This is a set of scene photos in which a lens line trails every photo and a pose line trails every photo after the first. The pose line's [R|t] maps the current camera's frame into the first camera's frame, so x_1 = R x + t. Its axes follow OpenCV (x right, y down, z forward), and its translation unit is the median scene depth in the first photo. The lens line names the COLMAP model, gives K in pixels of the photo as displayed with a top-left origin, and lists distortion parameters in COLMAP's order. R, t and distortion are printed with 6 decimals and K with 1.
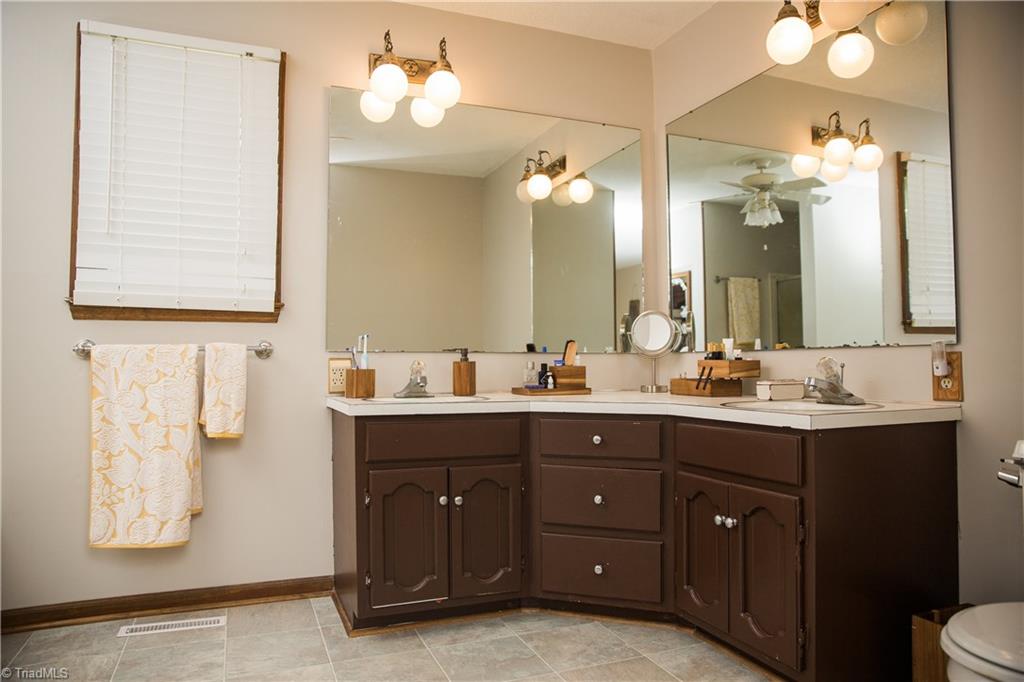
lens RADIAL K [[715.6, 0, 512.4], [0, 715.6, 339.1], [0, 0, 1]] dist [-0.107866, 0.073745]
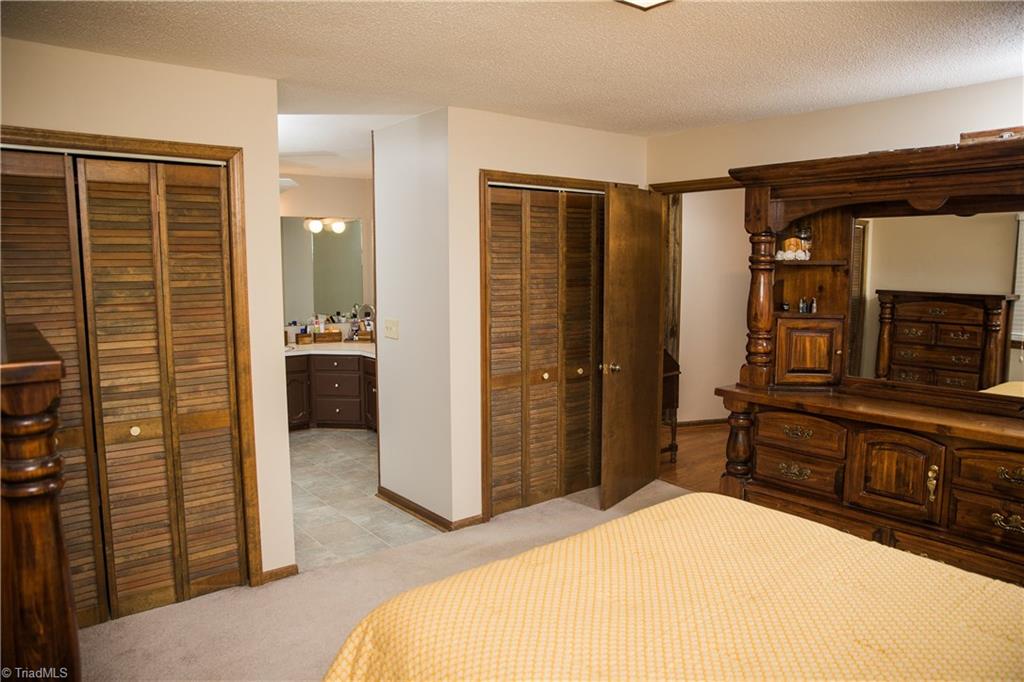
lens RADIAL K [[715.6, 0, 512.5], [0, 715.6, 343.2], [0, 0, 1]] dist [-0.107866, 0.073745]
pose [[0.959928, -0.025629, 0.279073, 0.010610], [-0.010942, 0.991623, 0.128705, -0.317779], [-0.280034, -0.126601, 0.951606, -1.906656]]
